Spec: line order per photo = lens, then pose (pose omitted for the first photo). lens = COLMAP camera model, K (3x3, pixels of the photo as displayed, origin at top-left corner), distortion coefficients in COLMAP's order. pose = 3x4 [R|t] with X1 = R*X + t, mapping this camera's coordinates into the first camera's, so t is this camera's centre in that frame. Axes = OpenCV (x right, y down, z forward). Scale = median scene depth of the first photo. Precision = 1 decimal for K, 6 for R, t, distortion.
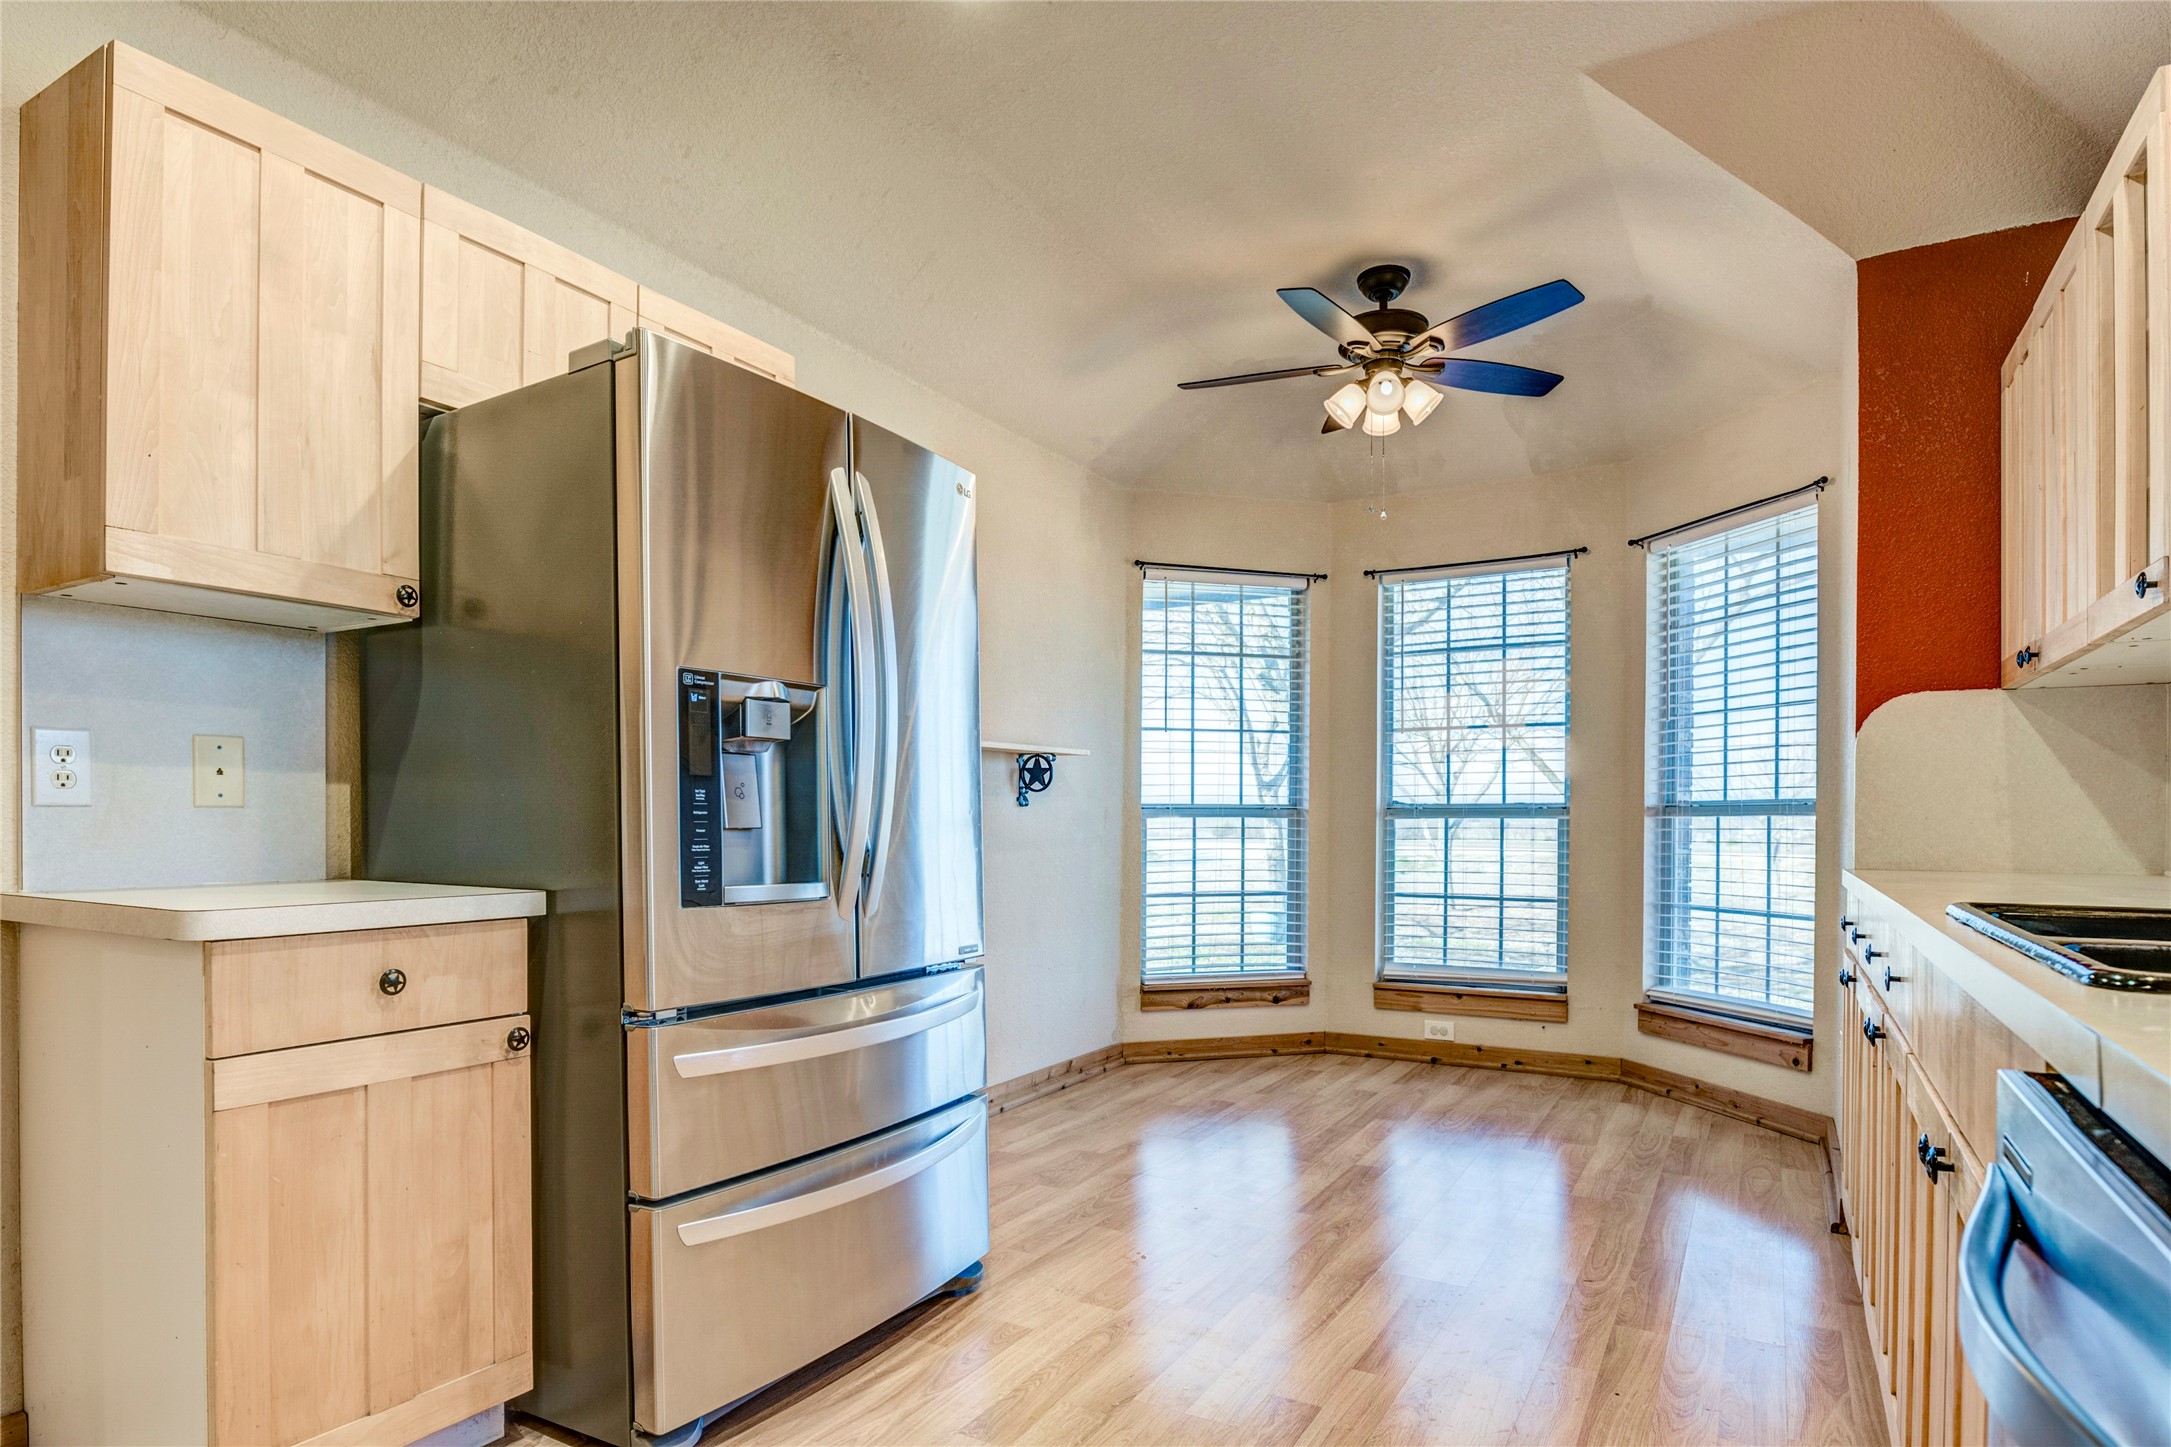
lens RADIAL K [[1189.2, 0, 1068.4], [0, 1189.2, 826.9], [0, 0, 1]] dist [-0.011680, -0.003627]
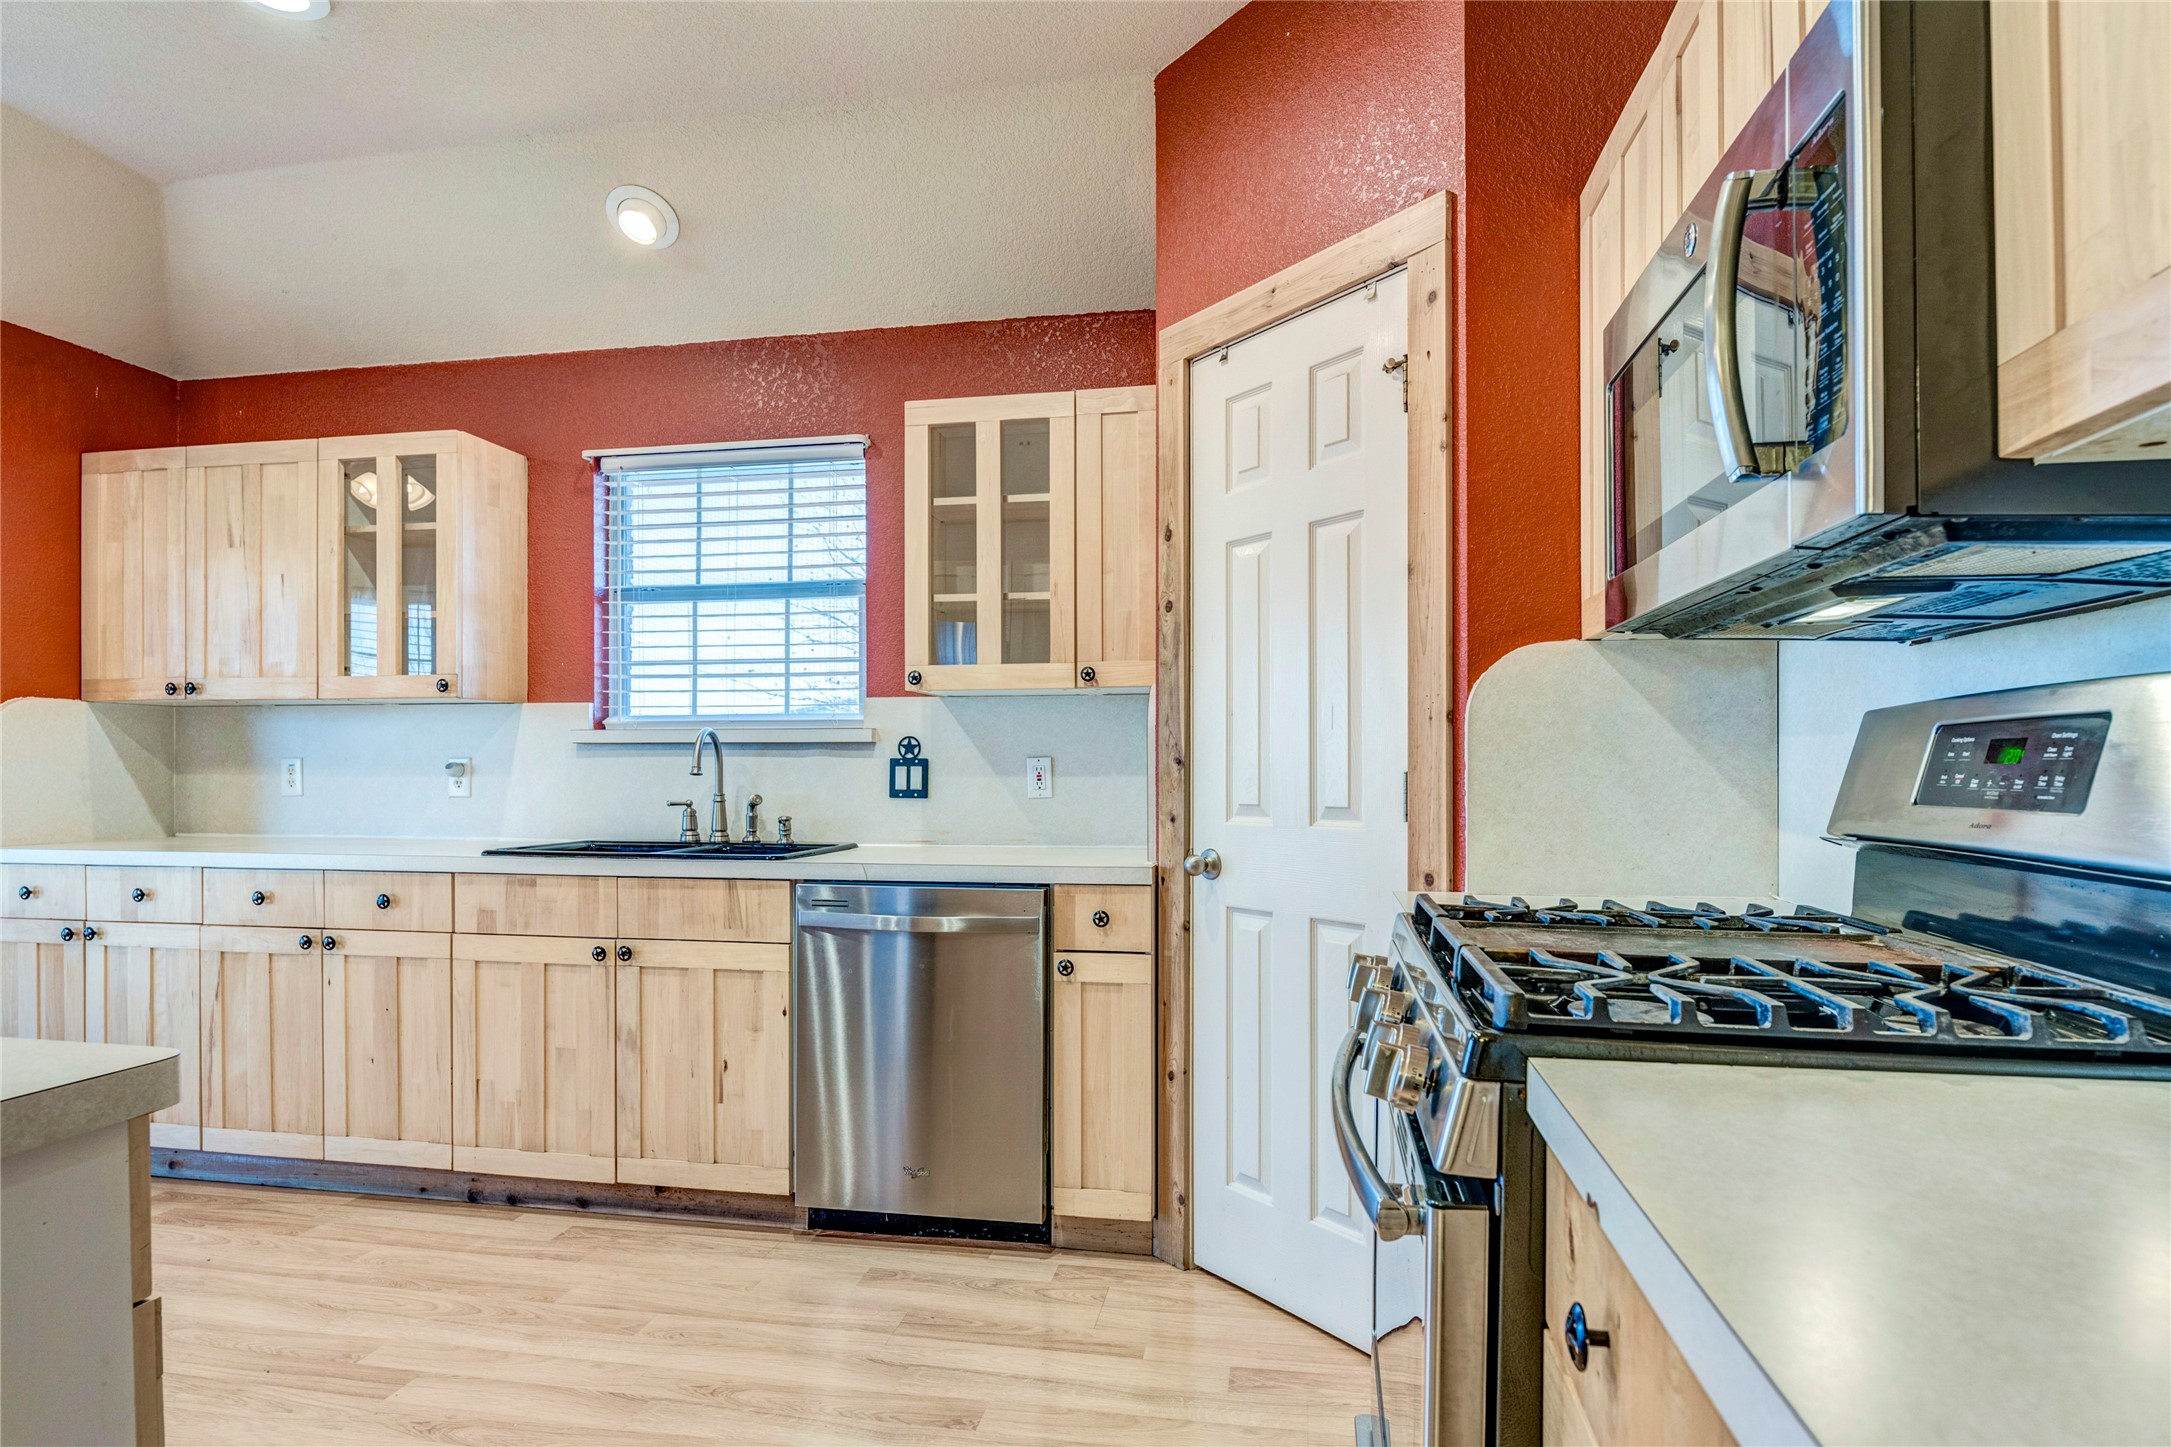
lens RADIAL K [[1189.2, 0, 1075.7], [0, 1189.2, 773.9], [0, 0, 1]] dist [-0.011680, -0.003627]
pose [[-0.341811, -0.006001, 0.939750, -0.487221], [0.004809, 0.999955, 0.008135, -0.025082], [-0.939756, 0.007300, -0.341767, 0.252012]]
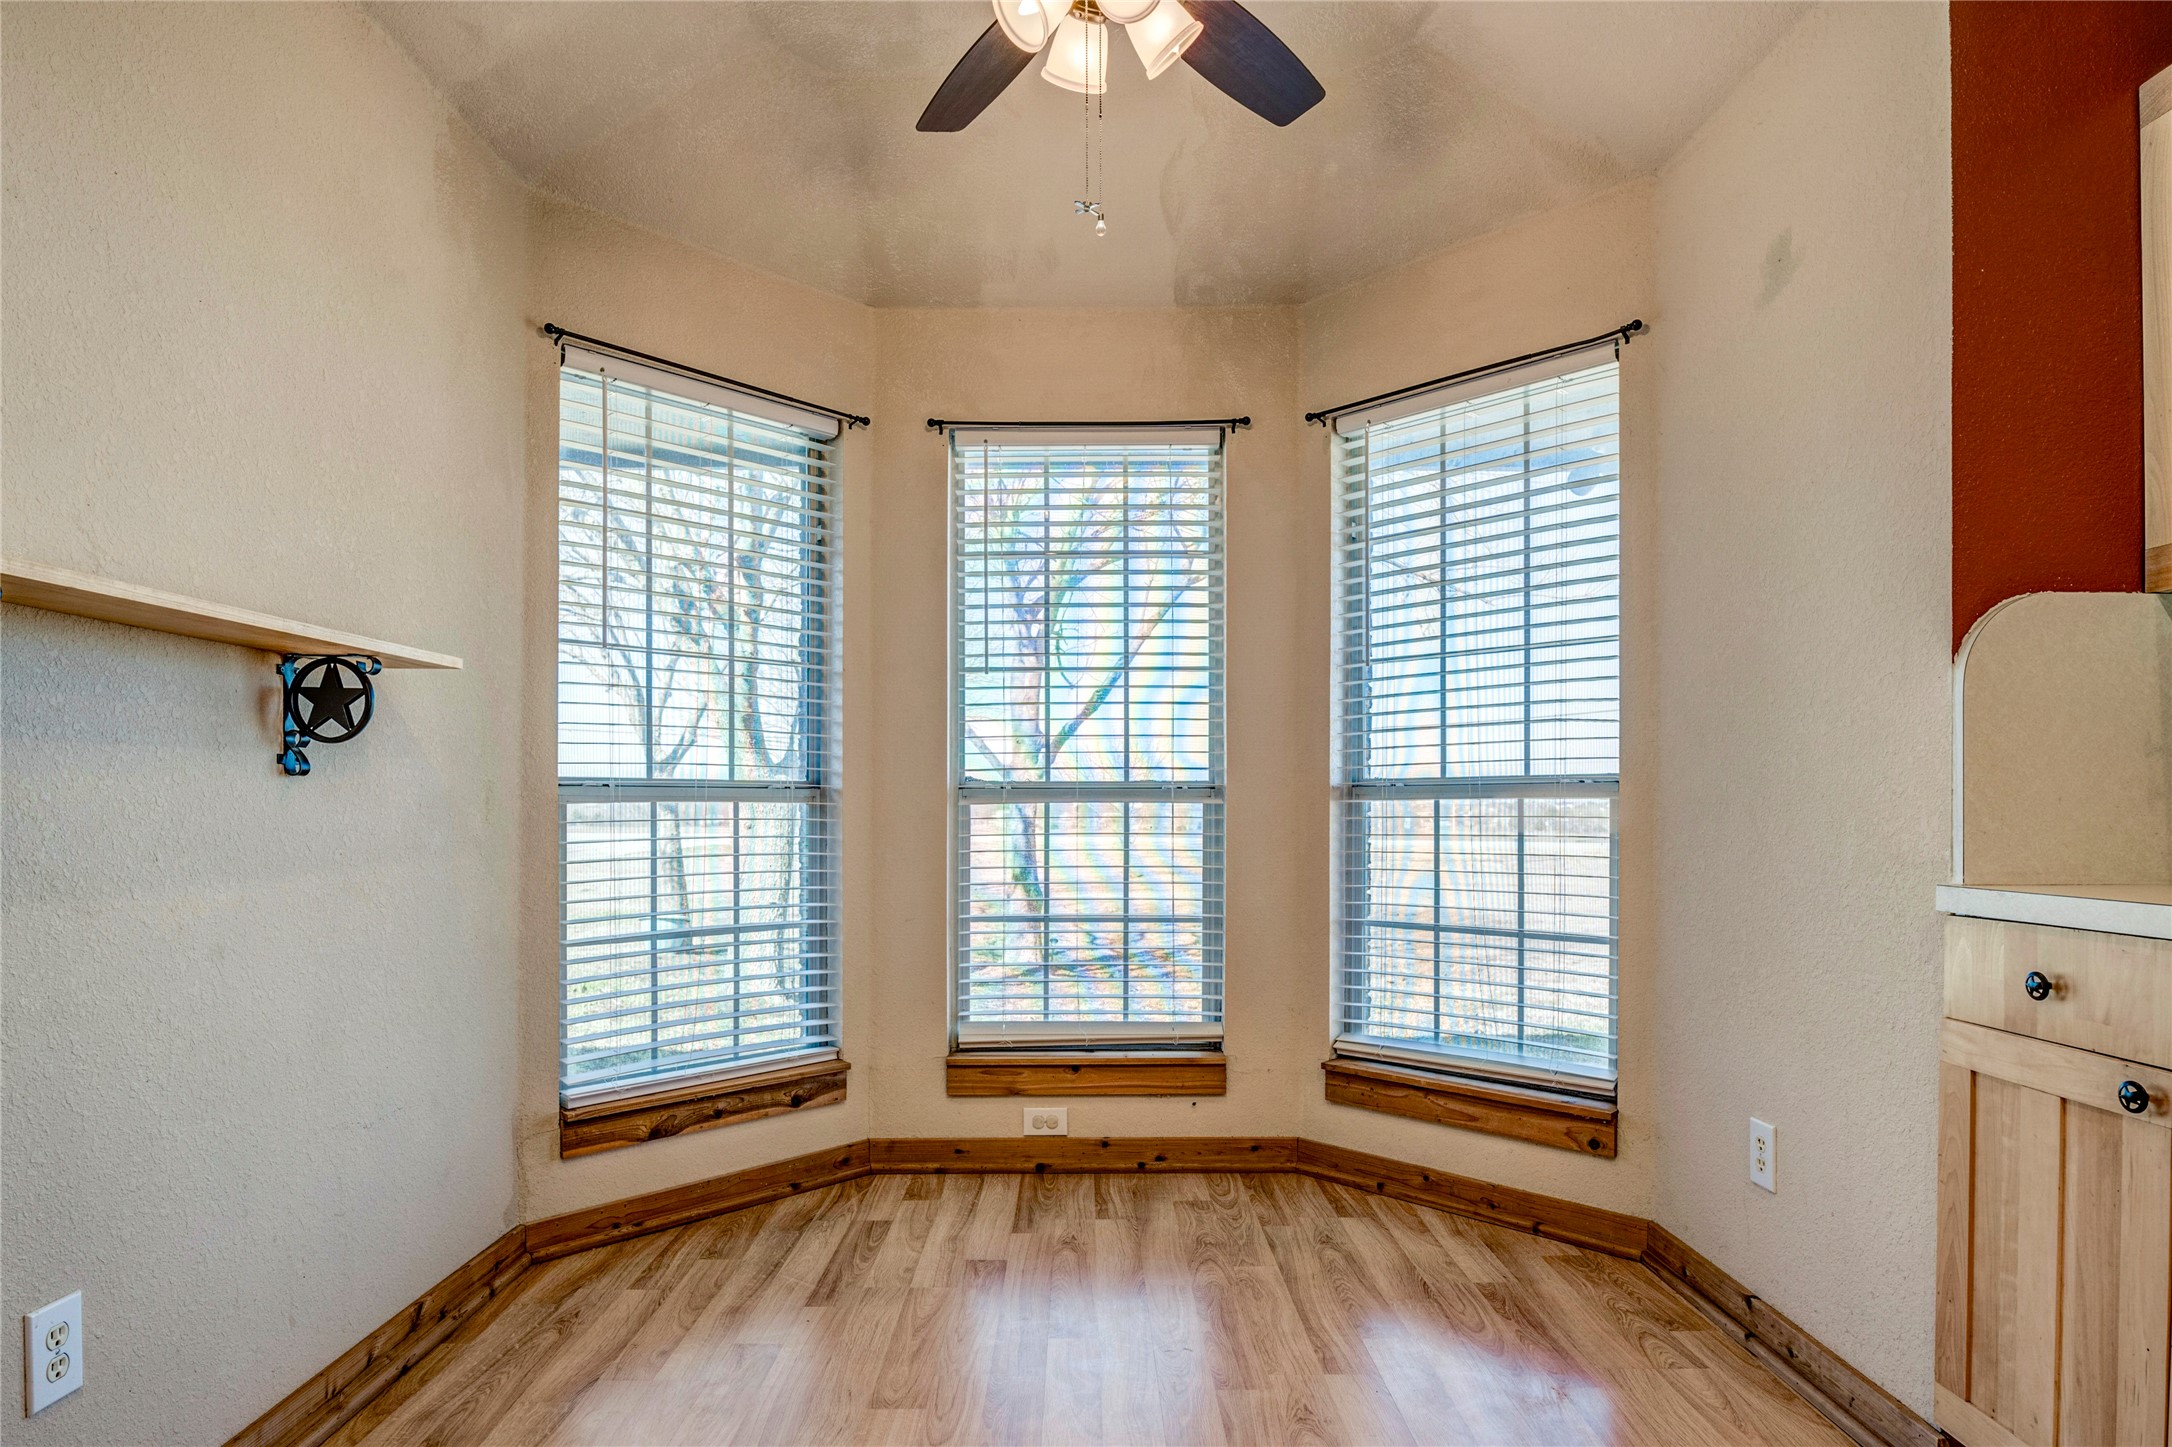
lens RADIAL K [[1189.7, 0, 1081.3], [0, 1189.7, 817.6], [0, 0, 1]] dist [-0.011680, -0.003627]
pose [[0.859385, -0.007013, 0.511281, -0.011550], [0.005678, 0.999975, 0.004172, -0.001924], [-0.511298, -0.000682, 0.859403, 0.456716]]
